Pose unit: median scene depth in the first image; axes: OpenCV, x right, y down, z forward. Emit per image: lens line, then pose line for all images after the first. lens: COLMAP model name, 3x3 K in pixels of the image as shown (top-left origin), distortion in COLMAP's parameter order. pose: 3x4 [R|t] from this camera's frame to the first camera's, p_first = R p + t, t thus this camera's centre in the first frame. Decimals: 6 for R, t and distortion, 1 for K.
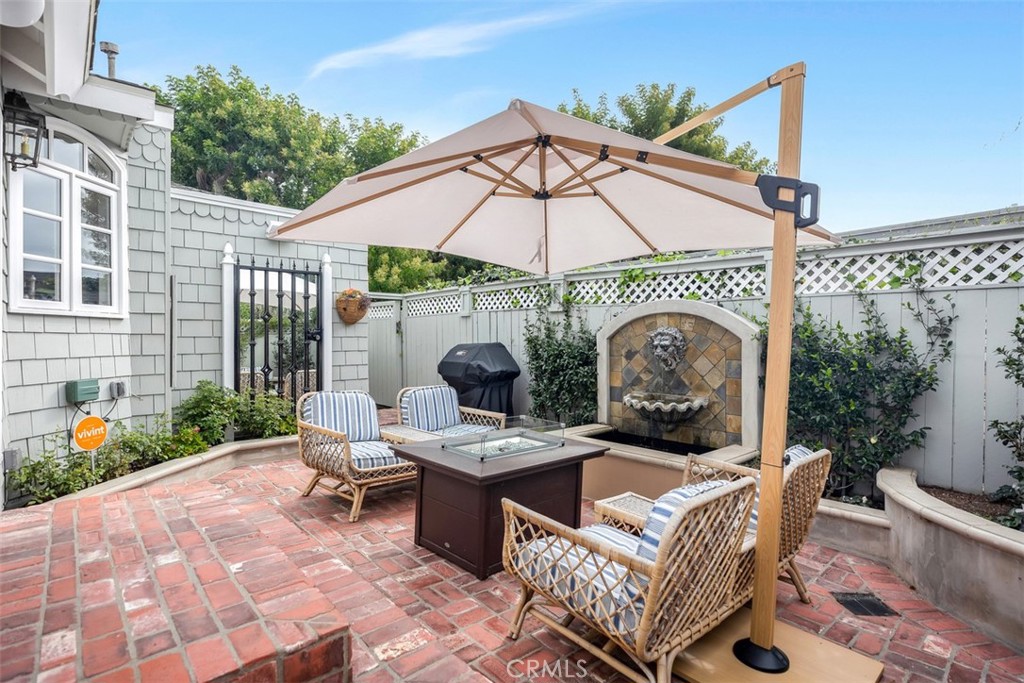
lens RADIAL K [[506.1, 0, 513.7], [0, 506.1, 340.3], [0, 0, 1]] dist [0.000666, 0.000018]
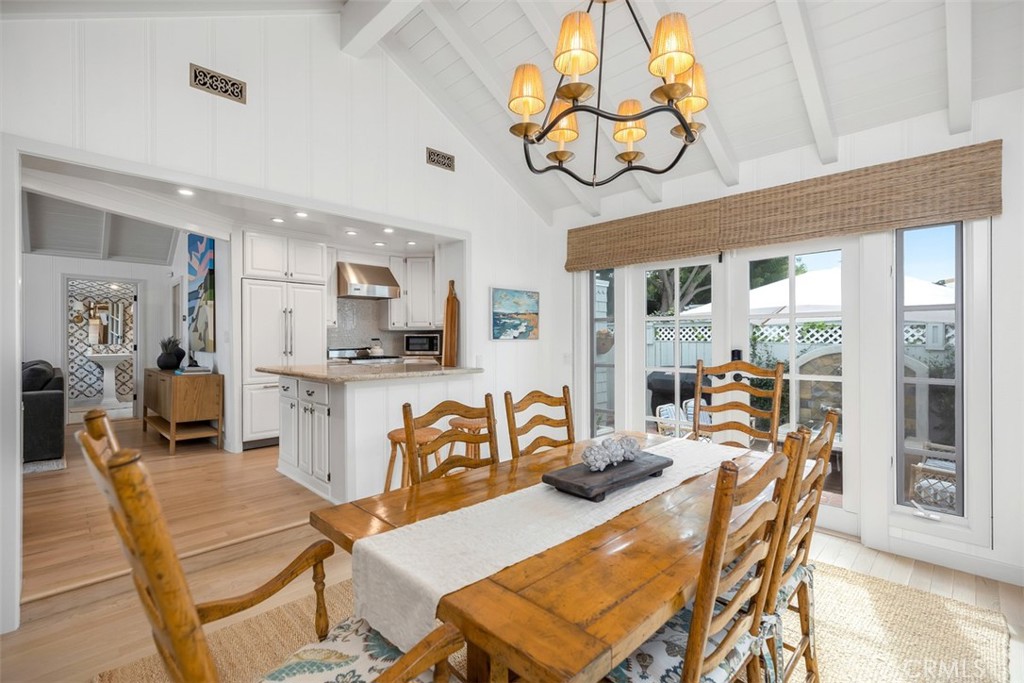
lens RADIAL K [[464.1, 0, 511.4], [0, 464.1, 339.9], [0, 0, 1]] dist [0.004671, -0.000553]
pose [[0.998316, 0.003808, 0.057893, -0.795420], [-0.003817, 0.999993, 0.000051, -0.085170], [-0.057892, -0.000272, 0.998323, -0.358896]]
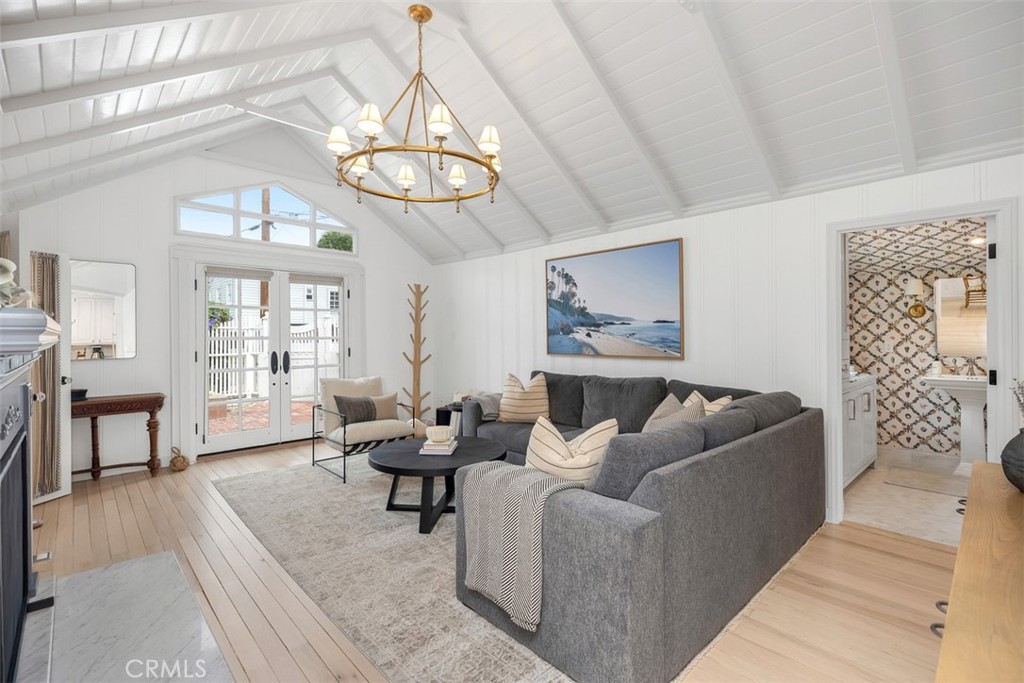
lens RADIAL K [[464.1, 0, 505.2], [0, 464.1, 330.9], [0, 0, 1]] dist [0.004671, -0.000553]
pose [[0.030404, -0.000215, -0.999538, -1.331275], [0.000454, 1.000000, -0.000202, -0.113194], [0.999538, -0.000447, 0.030404, 0.539988]]
